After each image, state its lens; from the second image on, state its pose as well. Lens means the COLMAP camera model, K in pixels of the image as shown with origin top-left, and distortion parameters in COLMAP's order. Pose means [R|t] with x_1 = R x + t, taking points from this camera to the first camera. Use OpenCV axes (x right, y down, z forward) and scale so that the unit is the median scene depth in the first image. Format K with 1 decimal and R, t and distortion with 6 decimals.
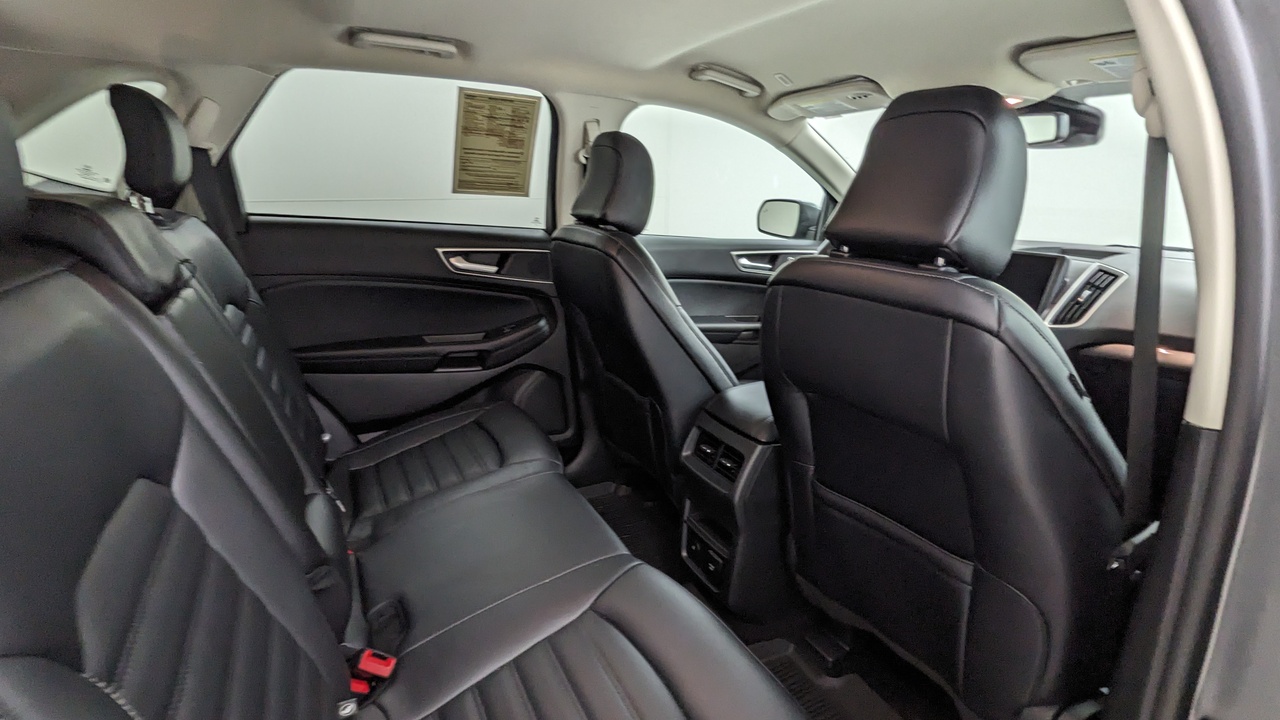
lens RADIAL K [[599.3, 0, 652.7], [0, 599.3, 350.5], [0, 0, 1]] dist [0.002143, -0.002634]
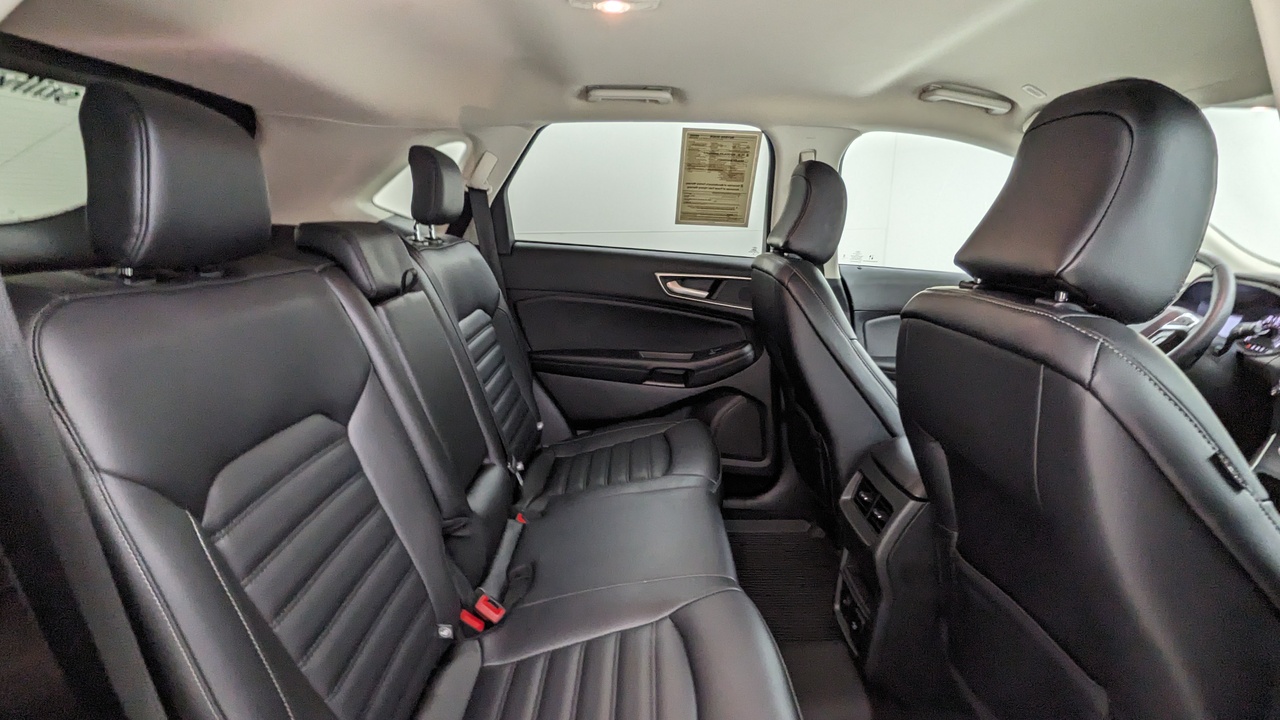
lens RADIAL K [[599.3, 0, 649.5], [0, 599.3, 350.3], [0, 0, 1]] dist [0.002143, -0.002634]
pose [[0.893671, 0.087839, -0.440041, 0.168565], [-0.111350, 0.993391, -0.027842, 0.004624], [0.434687, 0.073881, 0.897546, 0.015110]]
